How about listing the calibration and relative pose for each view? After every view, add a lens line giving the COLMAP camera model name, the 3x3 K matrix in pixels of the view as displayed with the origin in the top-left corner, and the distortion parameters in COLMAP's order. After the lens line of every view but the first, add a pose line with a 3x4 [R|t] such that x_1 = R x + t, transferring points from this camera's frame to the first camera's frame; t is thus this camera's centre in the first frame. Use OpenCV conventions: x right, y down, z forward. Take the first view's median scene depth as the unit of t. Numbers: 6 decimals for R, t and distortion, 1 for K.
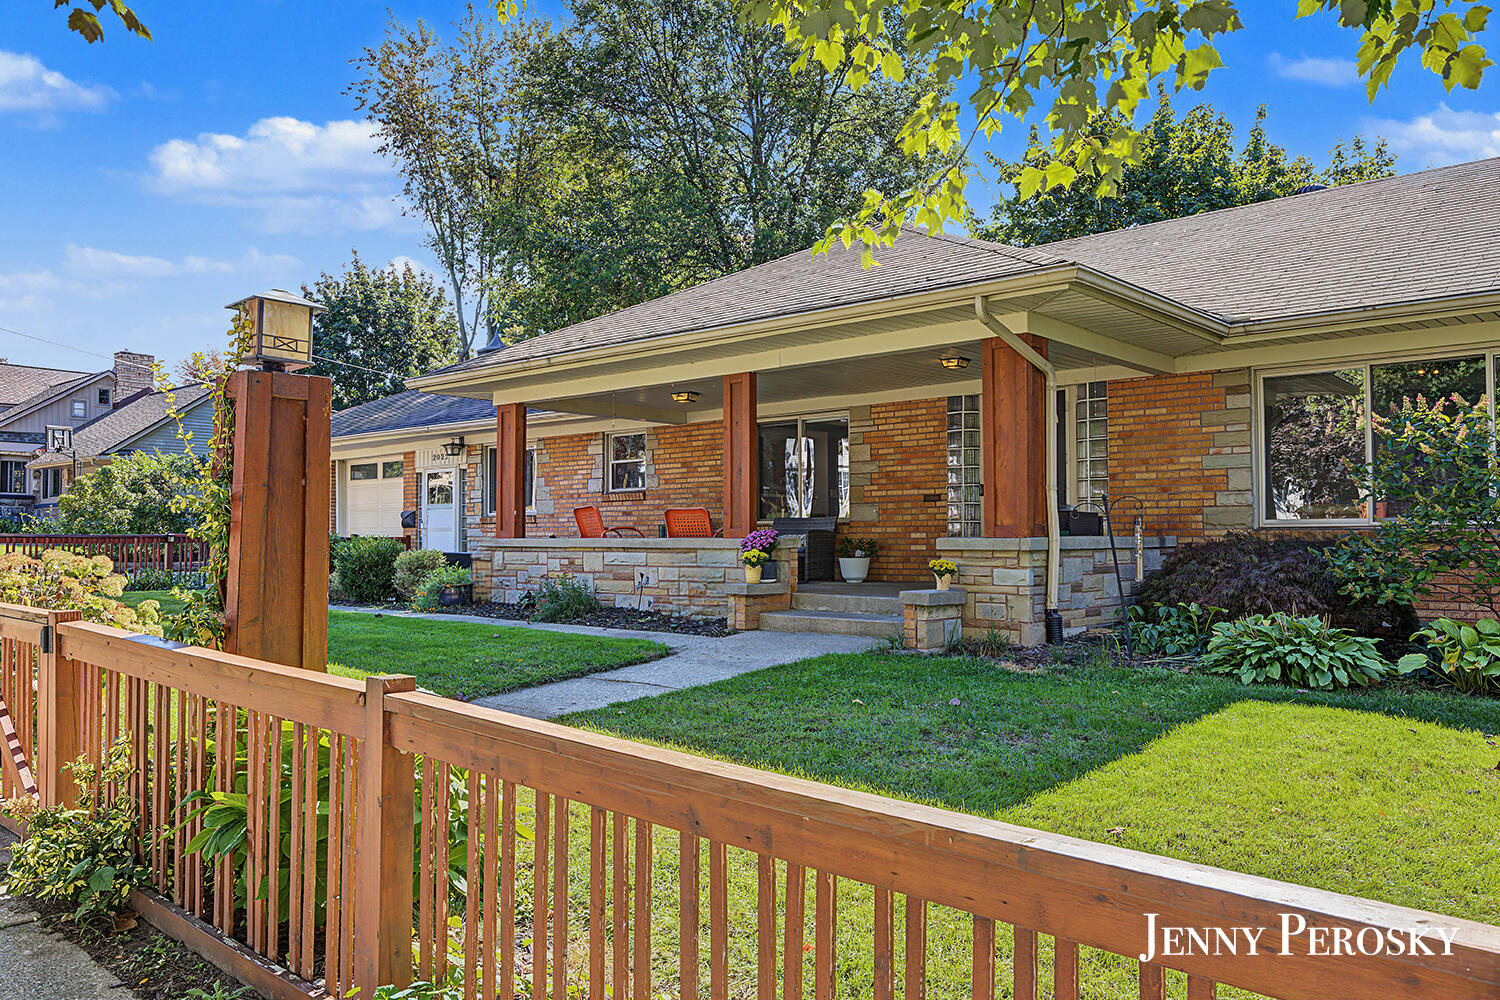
lens RADIAL K [[1086.1, 0, 748.7], [0, 1086.1, 502.1], [0, 0, 1]] dist [0.001204, 0.000133]
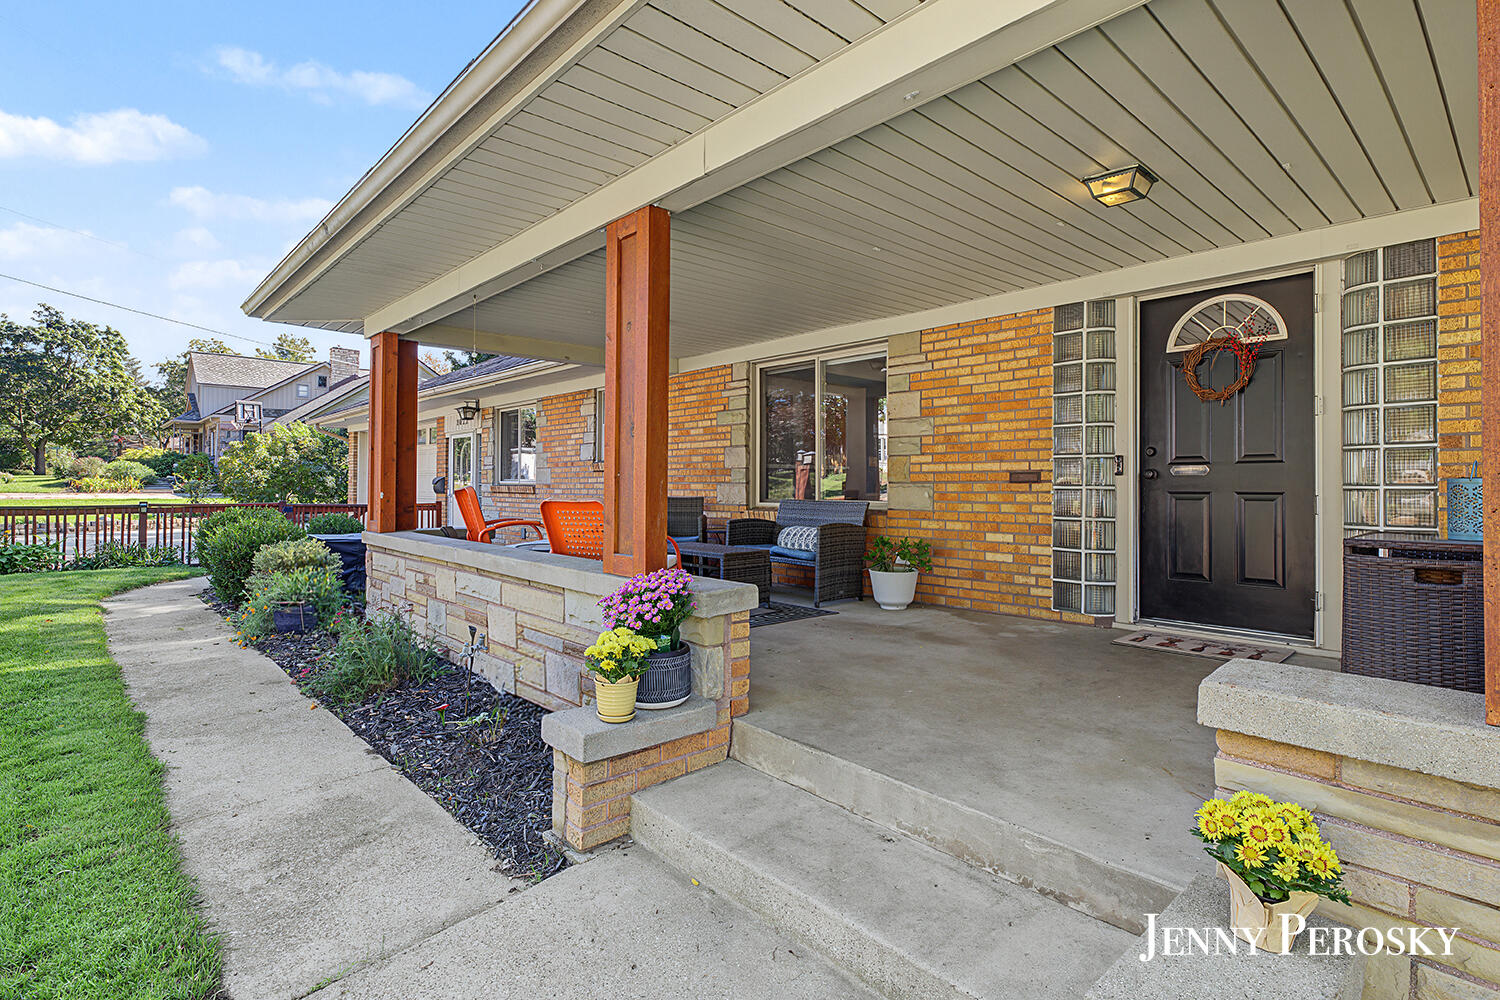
lens RADIAL K [[732.3, 0, 757.2], [0, 732.3, 470.7], [0, 0, 1]] dist [0.000026, 0.000129]
pose [[0.995191, 0.005165, -0.097813, 0.059631], [-0.003802, 0.999893, 0.014118, -0.012249], [0.097876, -0.013678, 0.995105, 0.568678]]
